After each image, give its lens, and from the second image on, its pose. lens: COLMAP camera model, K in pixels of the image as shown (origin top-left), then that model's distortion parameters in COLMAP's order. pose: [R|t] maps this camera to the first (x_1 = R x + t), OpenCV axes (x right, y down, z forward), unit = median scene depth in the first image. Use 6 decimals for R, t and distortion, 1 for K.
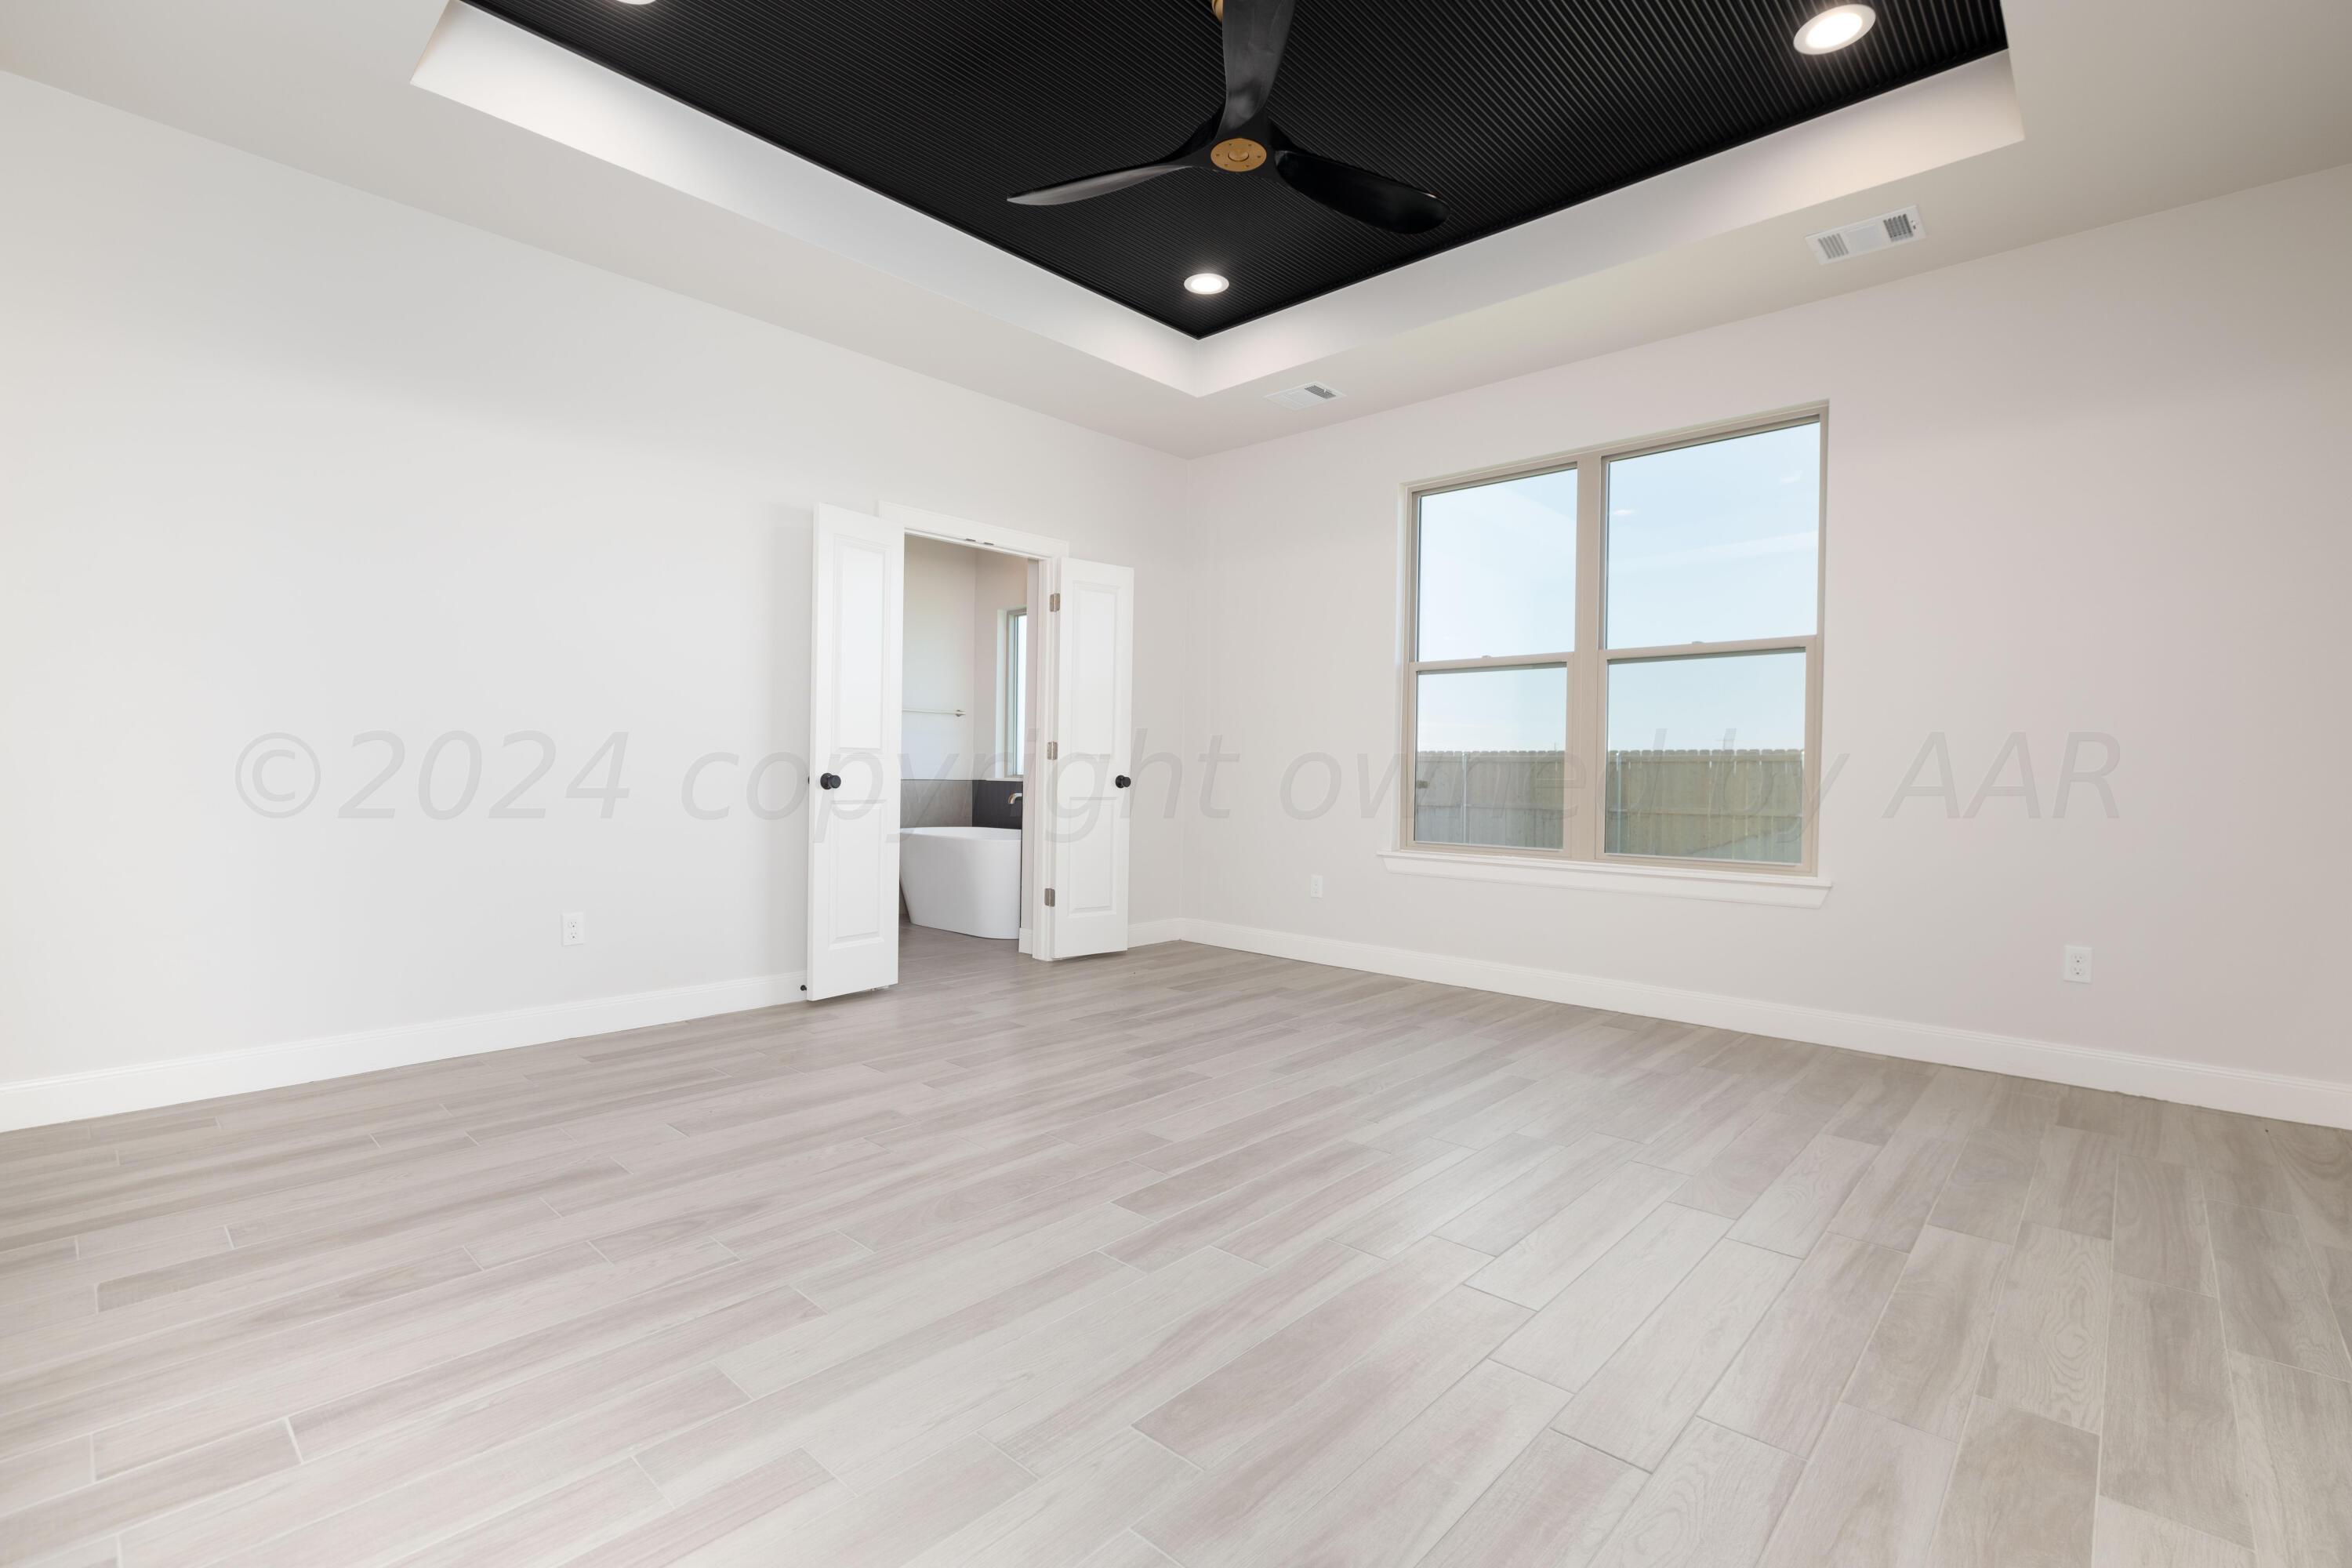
lens RADIAL K [[1067.6, 0, 1171.5], [0, 1067.6, 787.5], [0, 0, 1]] dist [-0.002828, 0.000390]
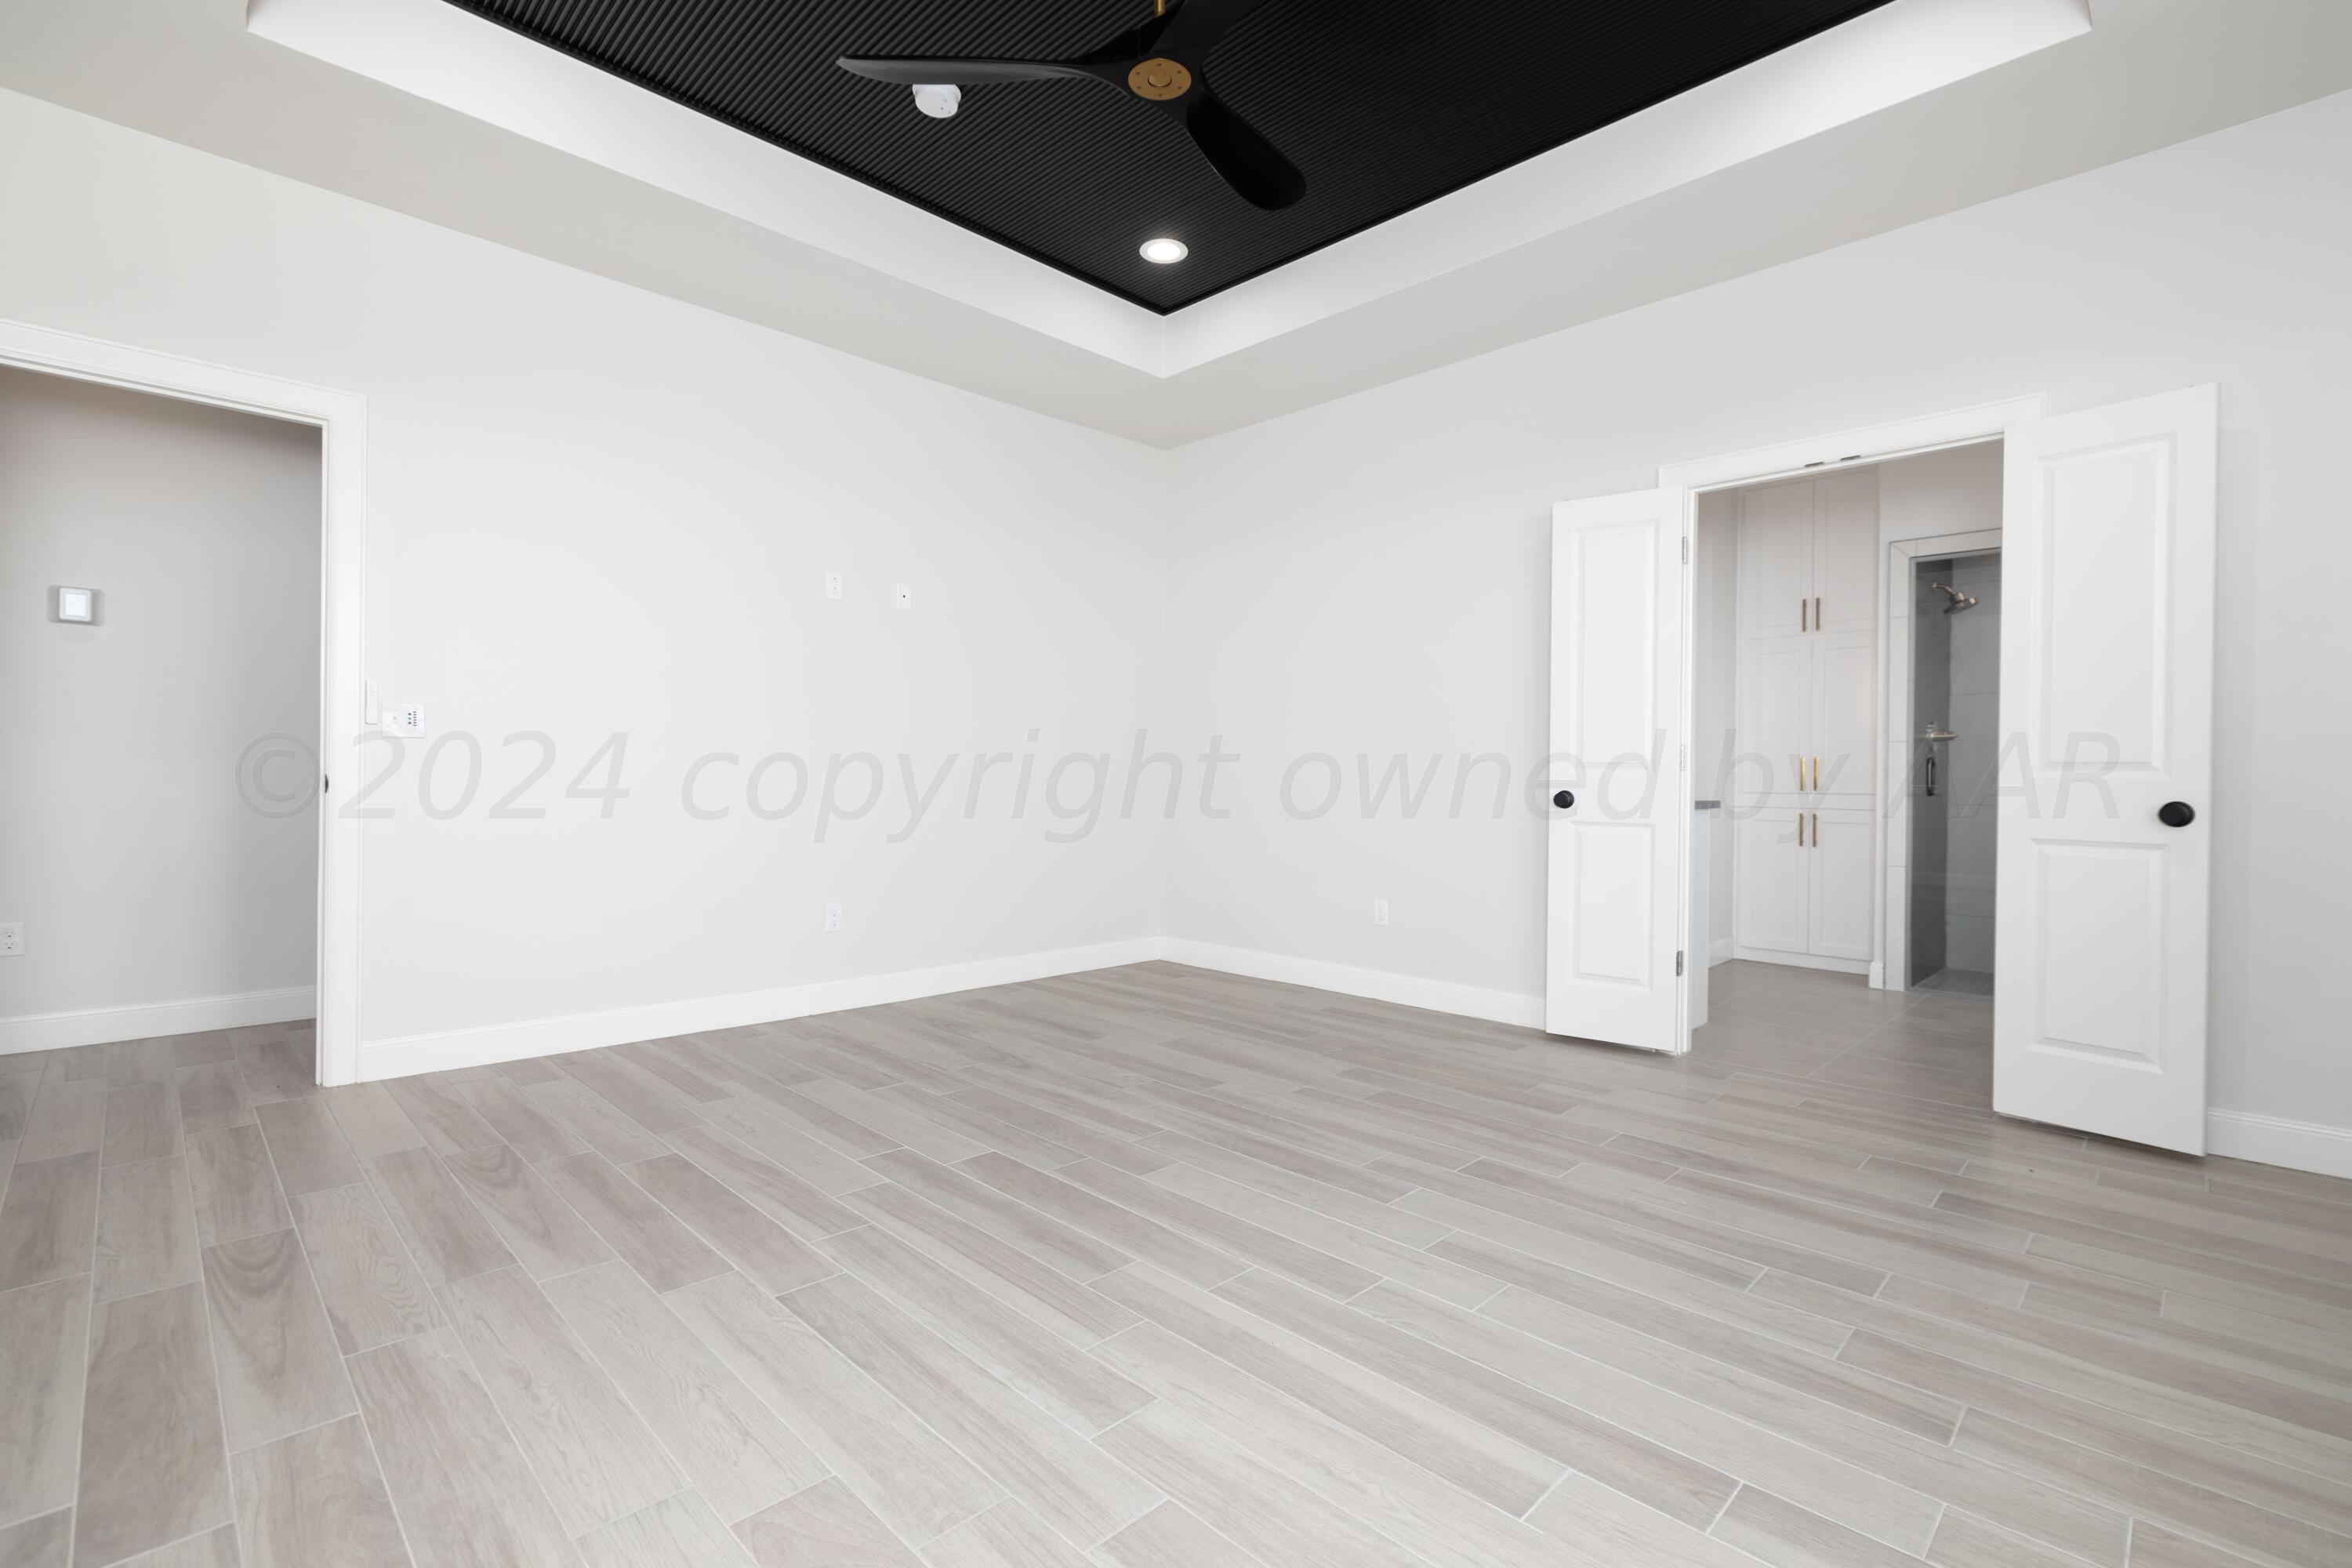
lens RADIAL K [[1067.6, 0, 1163.6], [0, 1067.6, 771.7], [0, 0, 1]] dist [-0.002828, 0.000390]
pose [[-0.064809, -0.020200, -0.997693, 0.964863], [-0.025639, 0.999499, -0.018571, -0.005928], [0.997568, 0.024376, -0.065294, 1.100449]]
